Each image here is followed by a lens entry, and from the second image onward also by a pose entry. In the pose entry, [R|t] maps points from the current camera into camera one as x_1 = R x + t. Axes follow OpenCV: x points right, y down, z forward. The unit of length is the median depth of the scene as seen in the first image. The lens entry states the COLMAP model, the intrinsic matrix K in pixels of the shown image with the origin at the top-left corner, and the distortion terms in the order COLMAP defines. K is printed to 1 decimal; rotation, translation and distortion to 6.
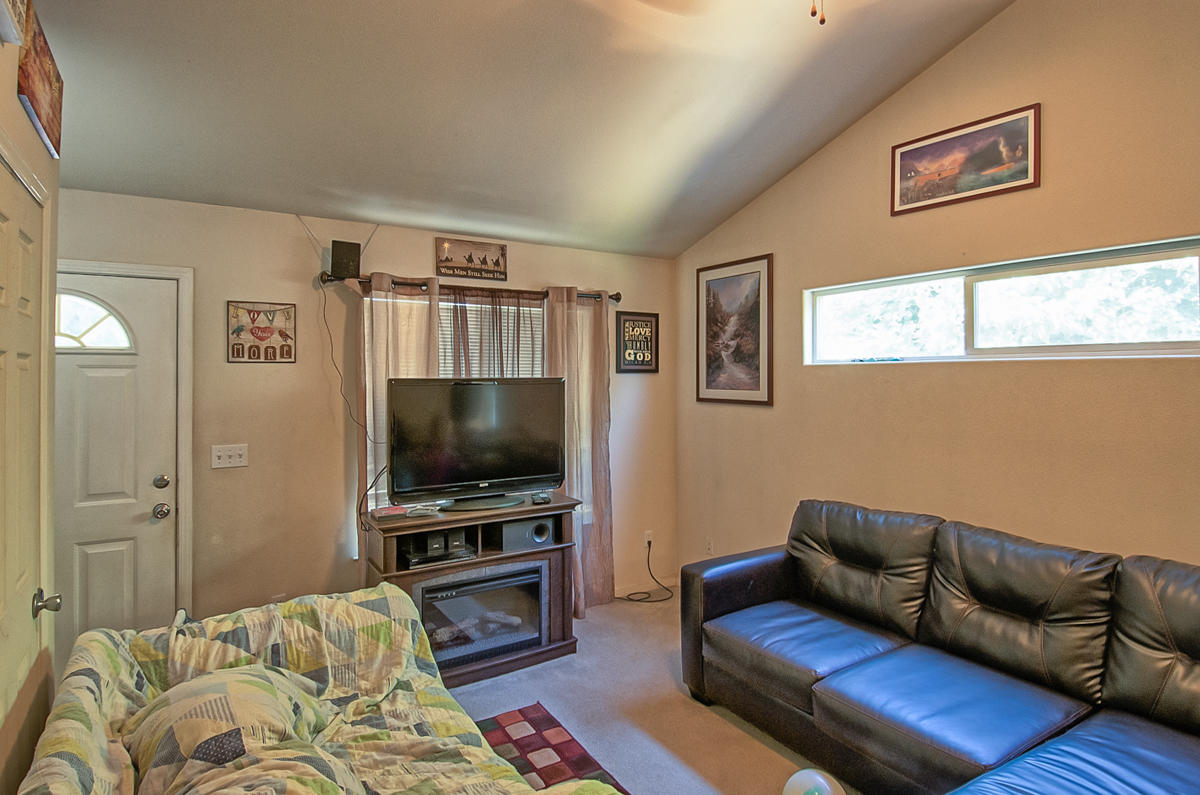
lens RADIAL K [[623.2, 0, 601.2], [0, 623.2, 389.0], [0, 0, 1]] dist [0.002359, -0.003550]
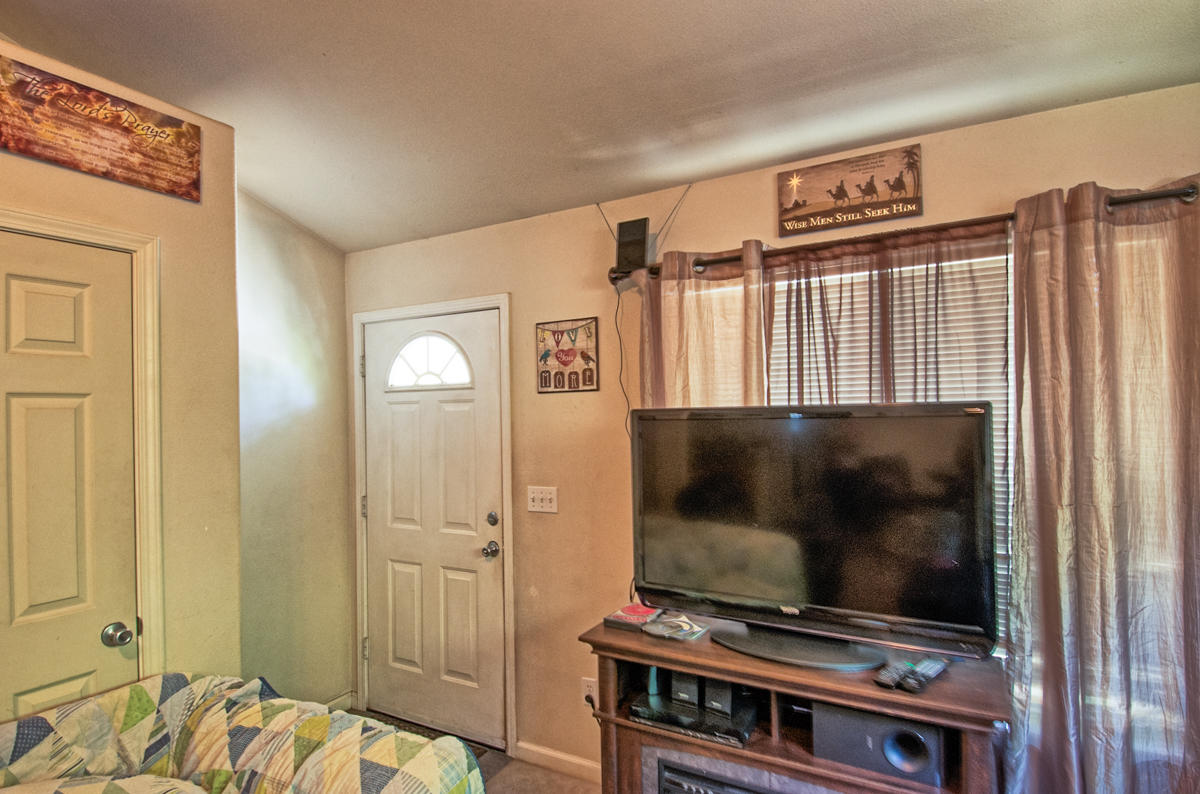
lens RADIAL K [[623.2, 0, 598.9], [0, 623.2, 409.9], [0, 0, 1]] dist [0.002359, -0.003550]
pose [[0.466629, -0.006384, -0.884430, 0.210257], [0.001765, 0.999979, -0.006287, -0.012900], [0.884452, 0.001373, 0.466630, 0.638727]]
